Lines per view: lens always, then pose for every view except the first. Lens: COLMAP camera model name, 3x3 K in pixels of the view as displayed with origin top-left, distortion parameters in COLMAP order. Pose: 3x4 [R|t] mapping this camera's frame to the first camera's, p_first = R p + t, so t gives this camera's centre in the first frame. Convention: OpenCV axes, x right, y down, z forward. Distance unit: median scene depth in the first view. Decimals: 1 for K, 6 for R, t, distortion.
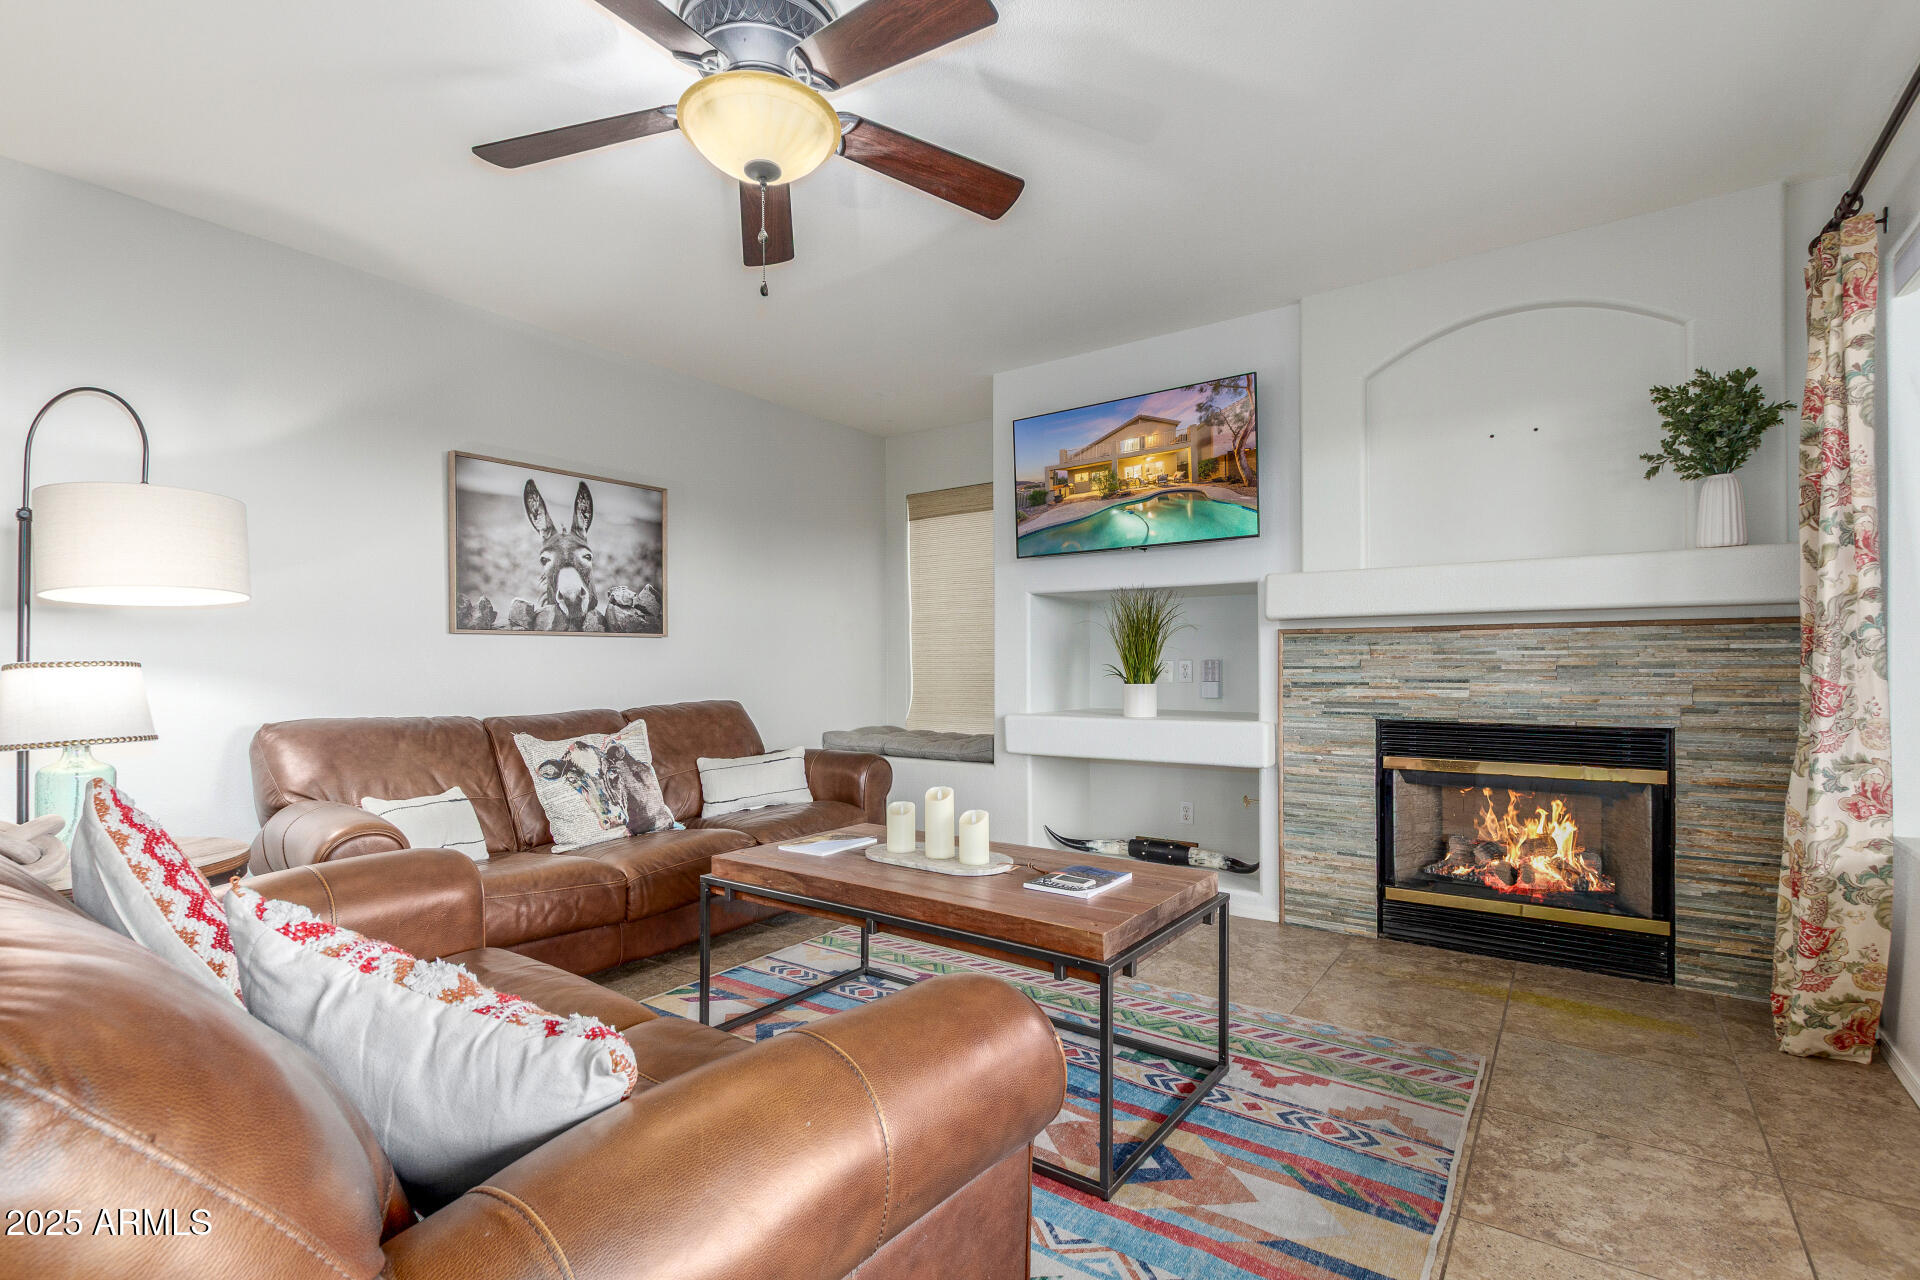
lens RADIAL K [[874.9, 0, 946.1], [0, 874.9, 657.8], [0, 0, 1]] dist [0.000242, 0.000461]
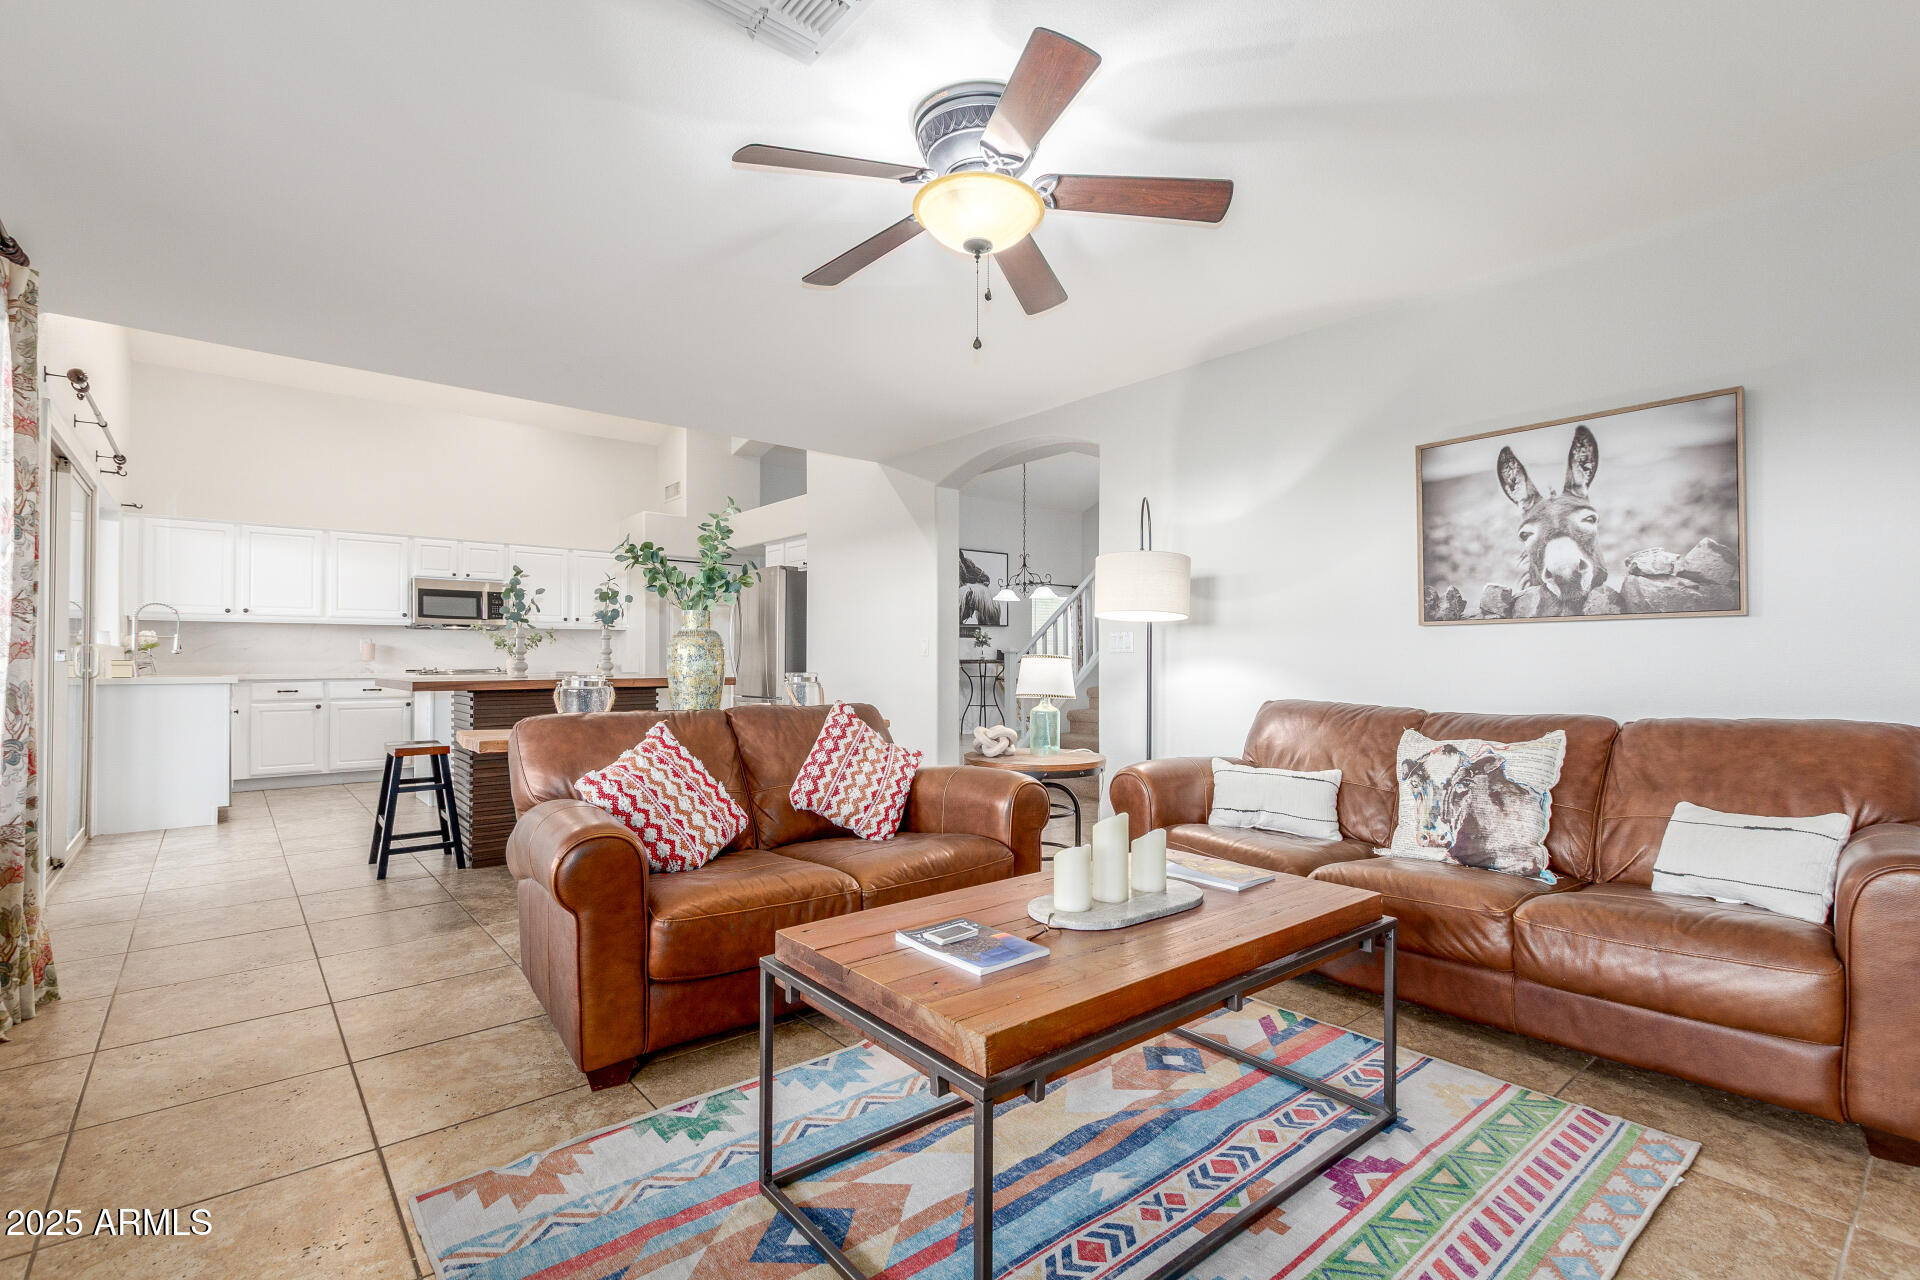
lens RADIAL K [[874.9, 0, 950.1], [0, 874.9, 641.1], [0, 0, 1]] dist [0.000242, 0.000461]
pose [[-0.245162, -0.014377, -0.969376, 0.516755], [0.008664, 0.999818, -0.017019, 0.001796], [0.969443, -0.012571, -0.244993, 0.677462]]
